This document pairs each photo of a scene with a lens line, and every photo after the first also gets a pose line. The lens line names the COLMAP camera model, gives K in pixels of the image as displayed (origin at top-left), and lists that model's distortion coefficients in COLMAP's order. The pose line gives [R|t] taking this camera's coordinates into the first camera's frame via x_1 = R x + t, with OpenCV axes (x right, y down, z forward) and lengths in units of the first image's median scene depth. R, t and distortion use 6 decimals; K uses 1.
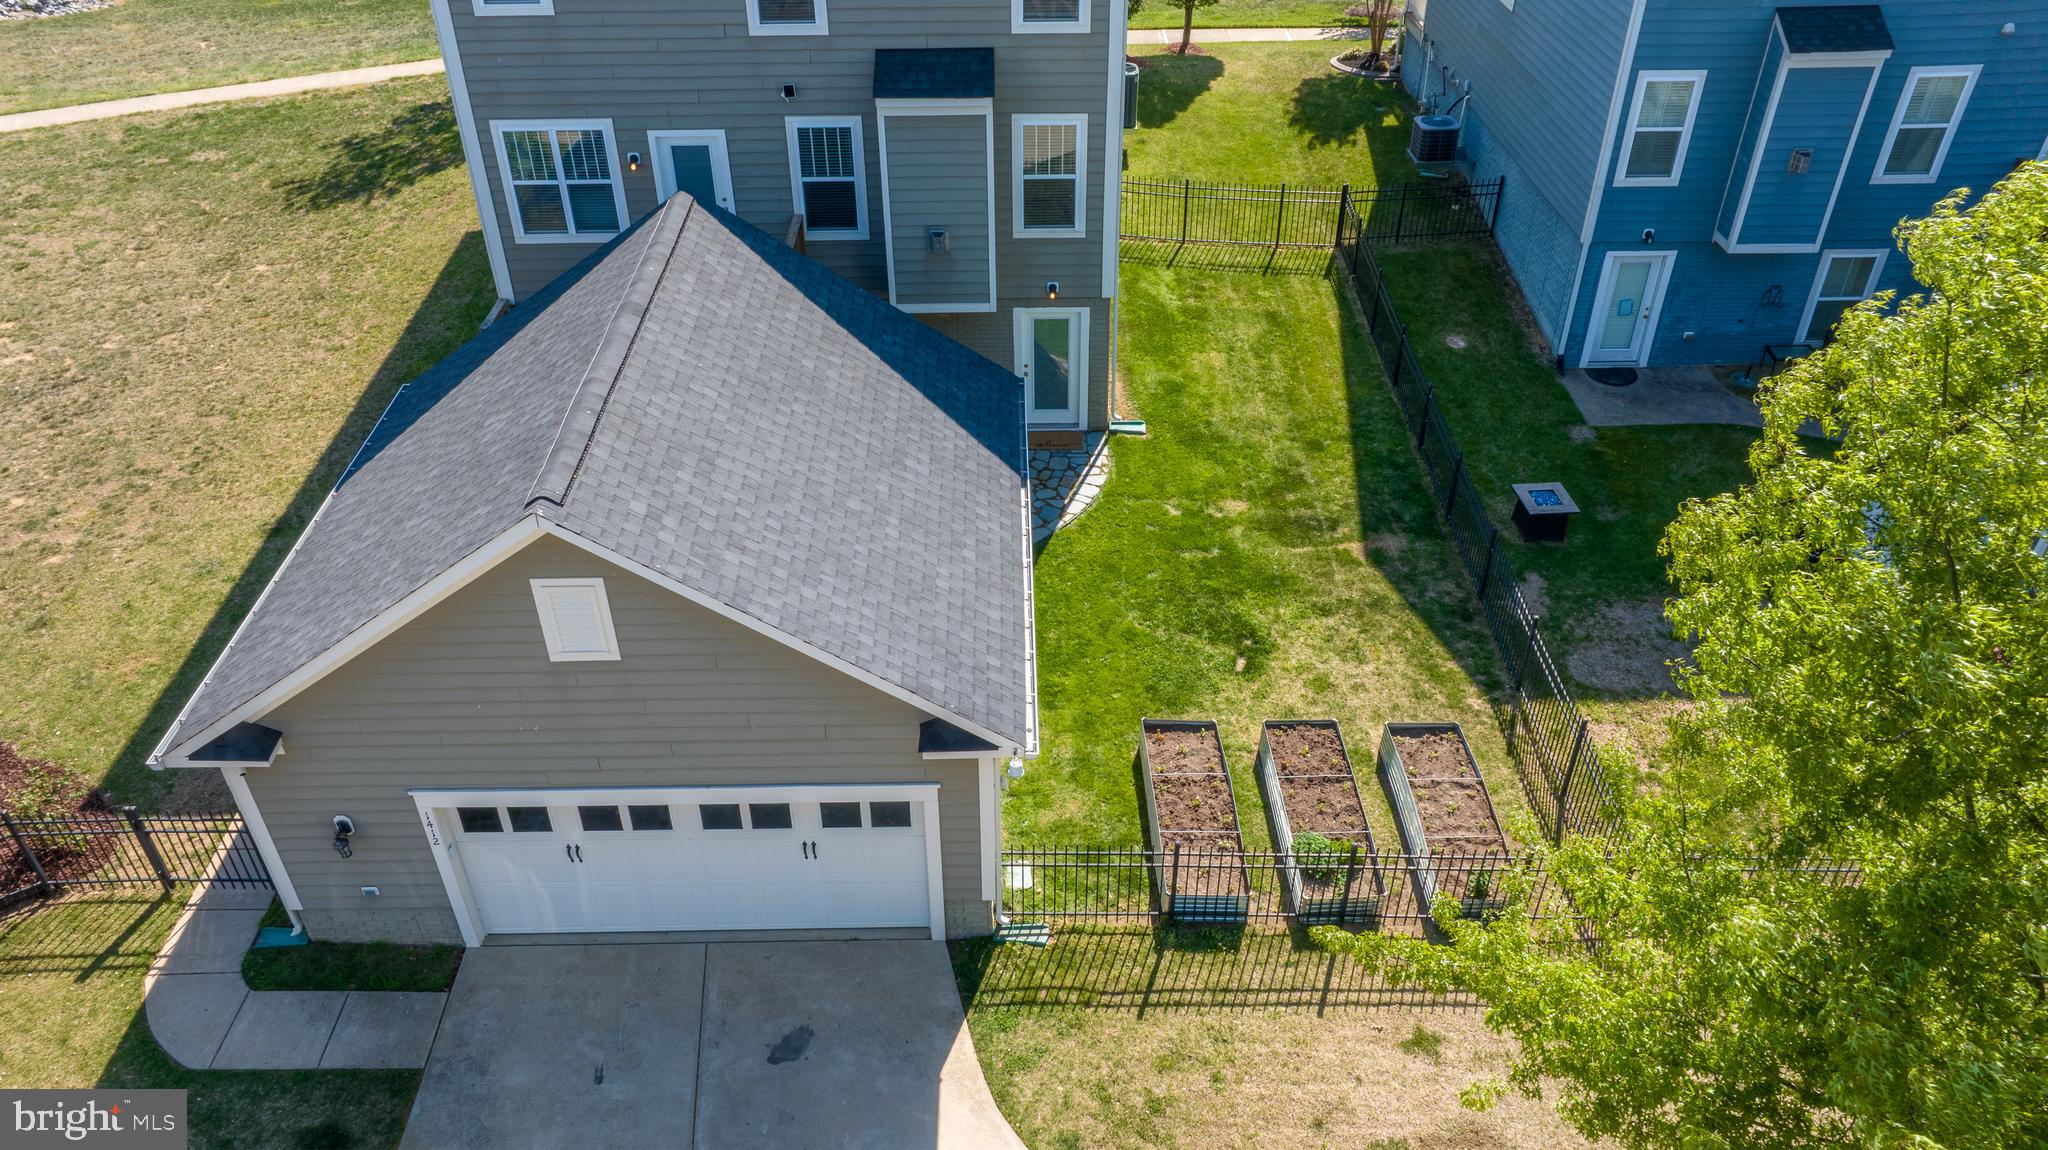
lens RADIAL K [[1460.4, 0, 1026.2], [0, 1460.4, 520.5], [0, 0, 1]] dist [-0.031222, 0.055304]
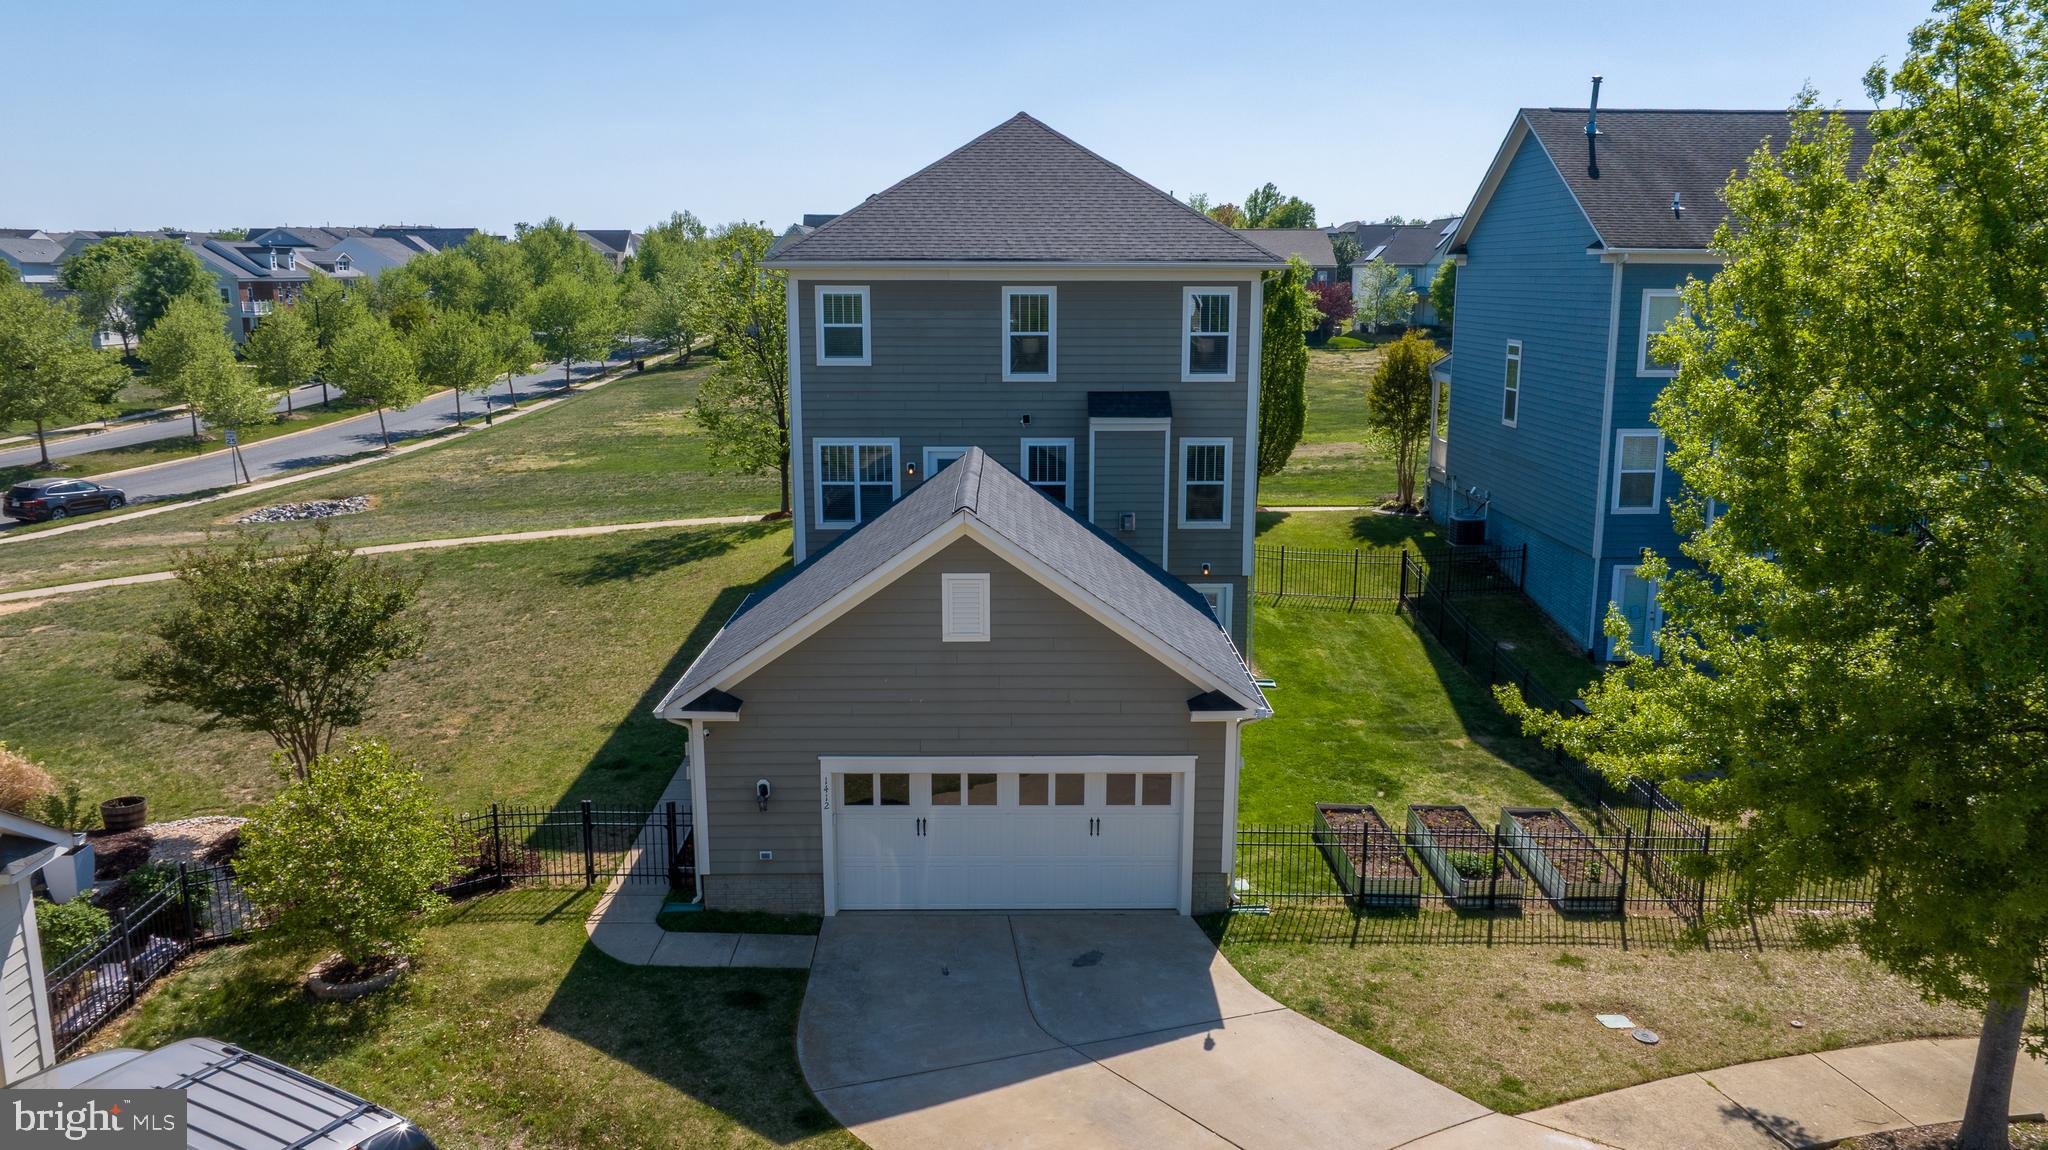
lens RADIAL K [[1428.4, 0, 1027.2], [0, 1428.4, 509.8], [0, 0, 1]] dist [0.056660, -0.185558]
pose [[0.999911, 0.012071, -0.005684, -0.157006], [-0.013342, 0.905387, -0.424377, 0.398821], [0.000023, 0.424415, 0.905468, -0.252288]]
